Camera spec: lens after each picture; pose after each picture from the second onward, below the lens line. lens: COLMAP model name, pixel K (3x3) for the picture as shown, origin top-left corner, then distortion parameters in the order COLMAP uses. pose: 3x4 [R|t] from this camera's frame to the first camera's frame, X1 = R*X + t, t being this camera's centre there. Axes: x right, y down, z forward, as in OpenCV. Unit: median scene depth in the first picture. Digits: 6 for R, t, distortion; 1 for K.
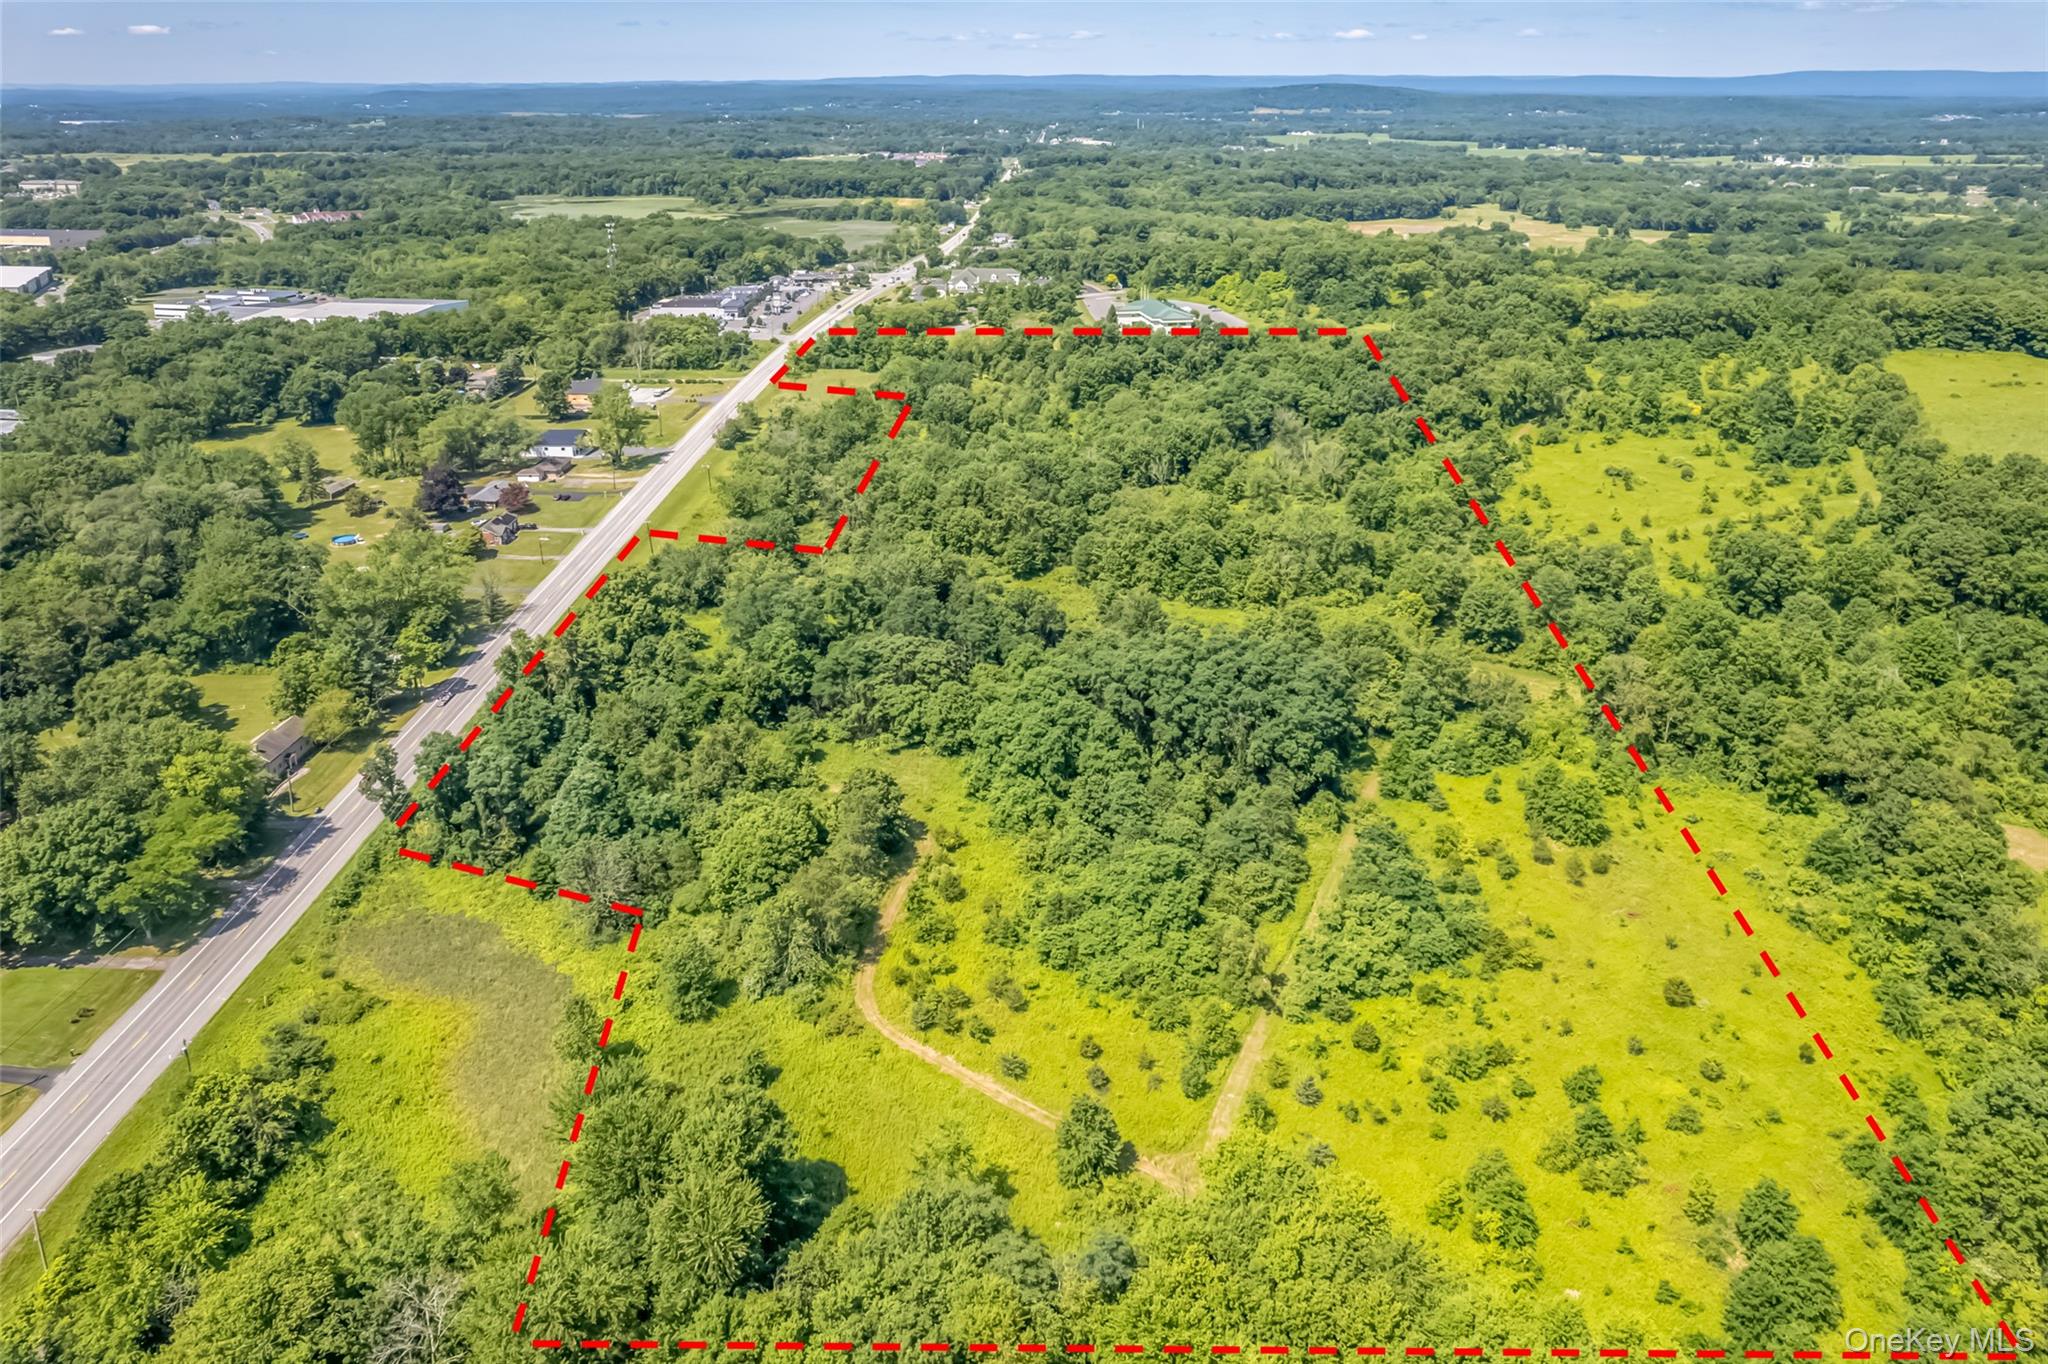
lens RADIAL K [[1289.7, 0, 1024.0], [0, 1289.7, 682.0], [0, 0, 1]] dist [-0.047595, 0.034456]
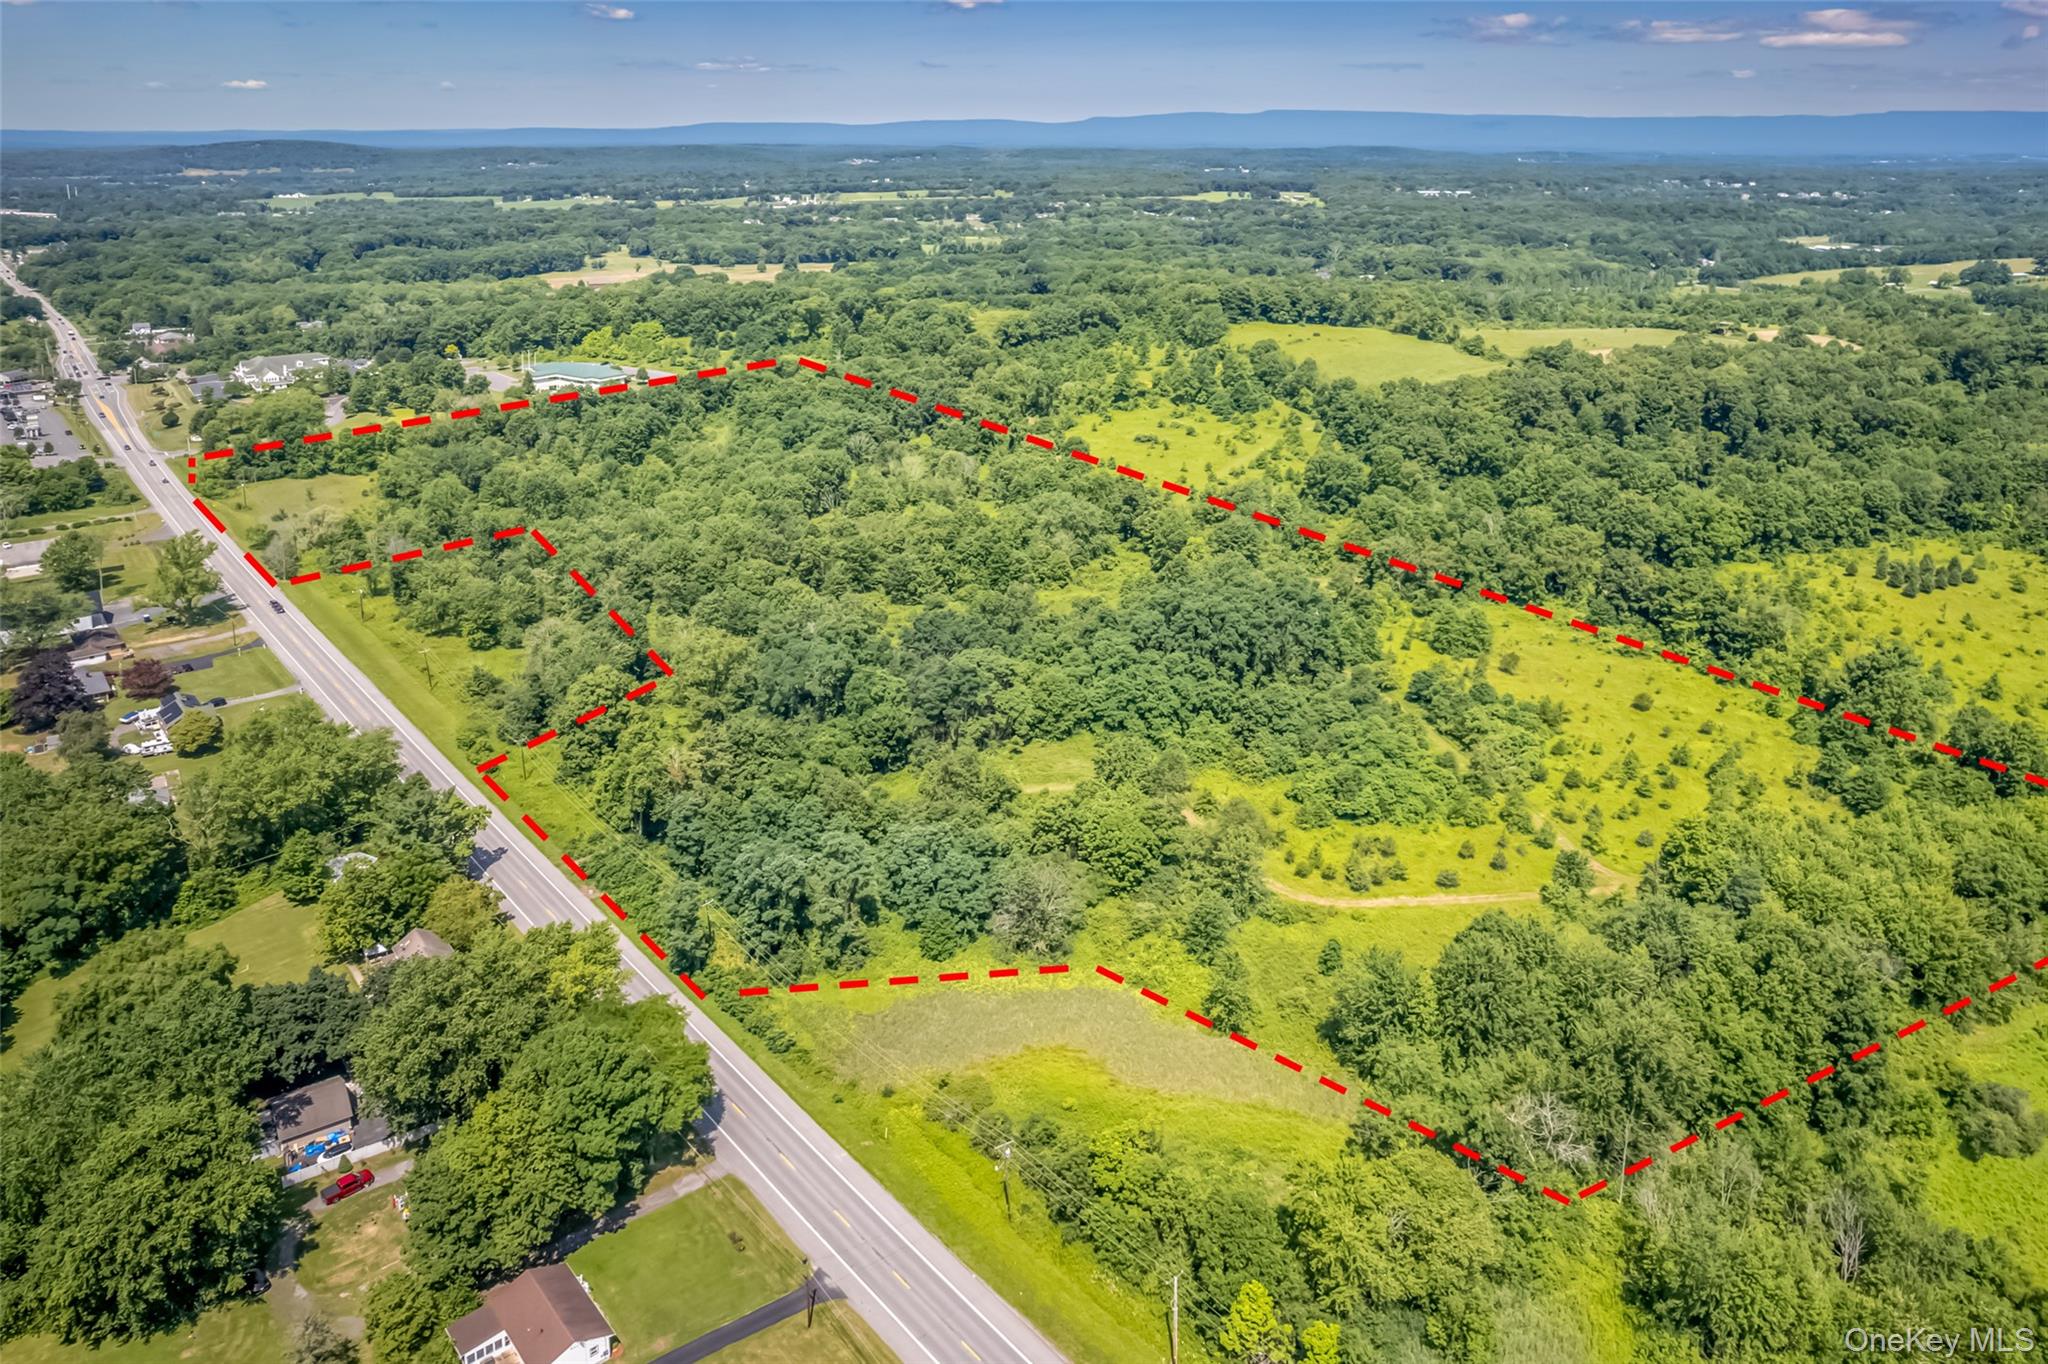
lens RADIAL K [[1289.7, 0, 1024.0], [0, 1289.7, 682.0], [0, 0, 1]] dist [-0.047595, 0.034456]
pose [[0.759110, -0.256516, 0.598290, -0.438276], [0.277464, 0.958917, 0.059088, -0.038237], [-0.588868, 0.121150, 0.799098, 0.073185]]
